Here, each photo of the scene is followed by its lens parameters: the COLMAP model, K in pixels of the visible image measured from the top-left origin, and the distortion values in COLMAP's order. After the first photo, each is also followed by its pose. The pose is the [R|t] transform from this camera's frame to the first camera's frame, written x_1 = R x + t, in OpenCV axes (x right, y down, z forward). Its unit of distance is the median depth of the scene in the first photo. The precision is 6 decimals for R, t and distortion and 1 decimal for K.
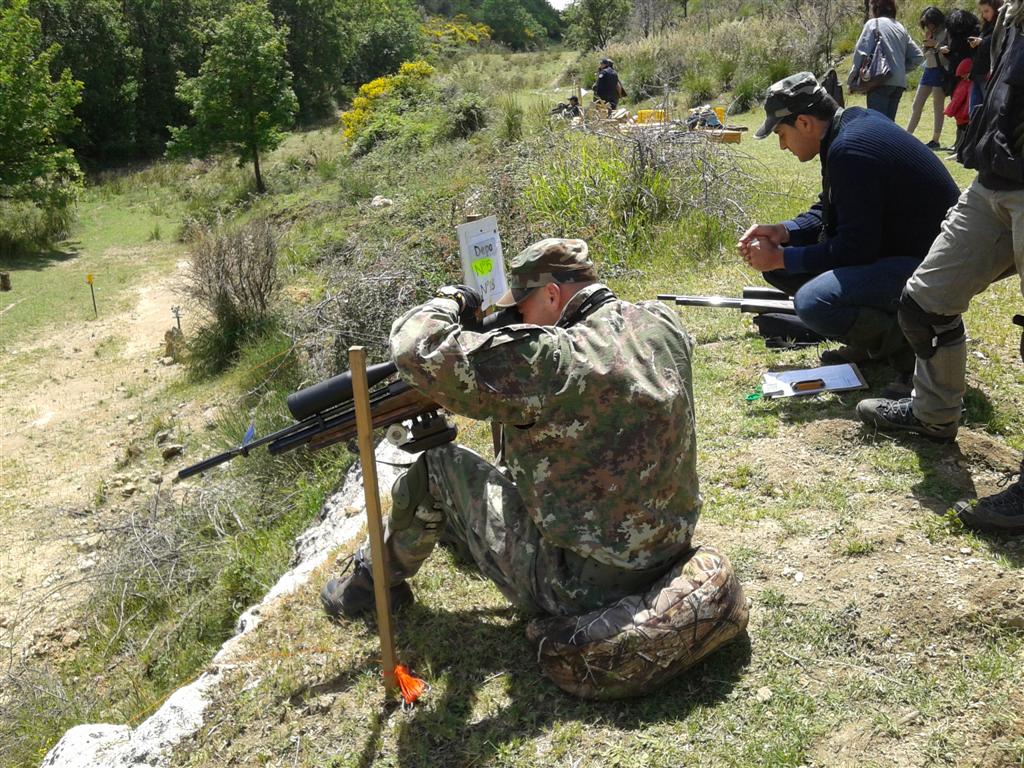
lens RADIAL K [[994.7, 0, 525.8], [0, 994.7, 387.7], [0, 0, 1]] dist [0.016488, 0.000000]
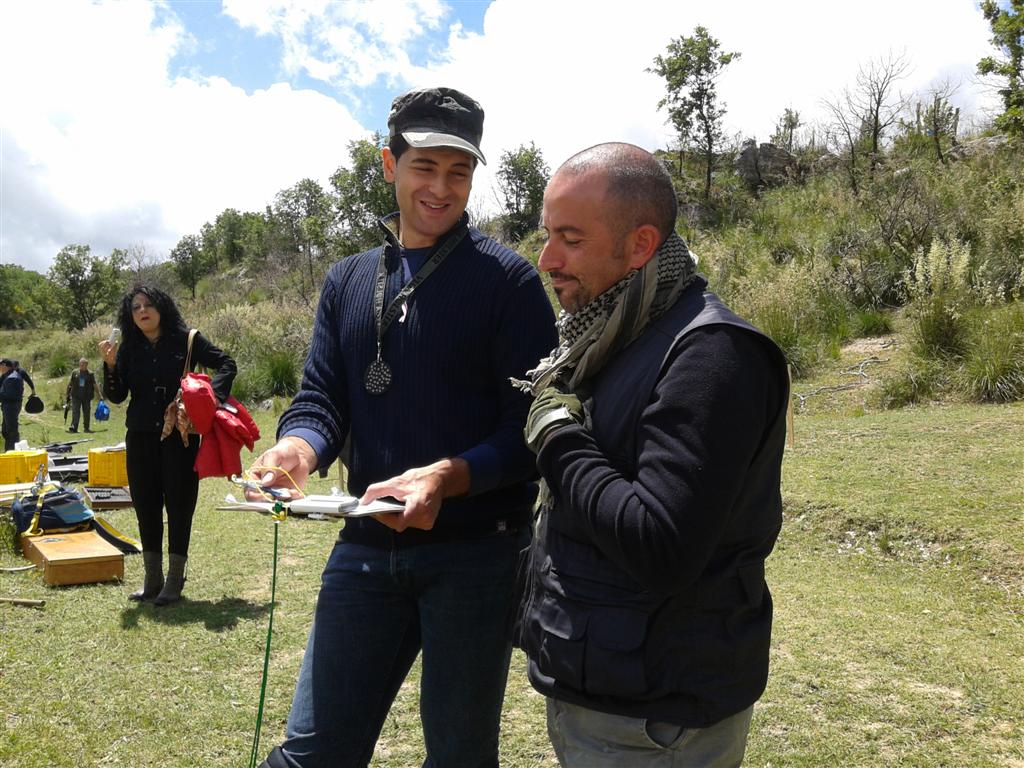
lens RADIAL K [[994.7, 0, 524.0], [0, 994.7, 394.5], [0, 0, 1]] dist [0.016488, 0.000000]
pose [[0.897849, -0.001911, 0.440299, 0.082274], [0.117227, 0.964934, -0.234861, -0.090516], [-0.424410, 0.262485, 0.866590, 0.247725]]
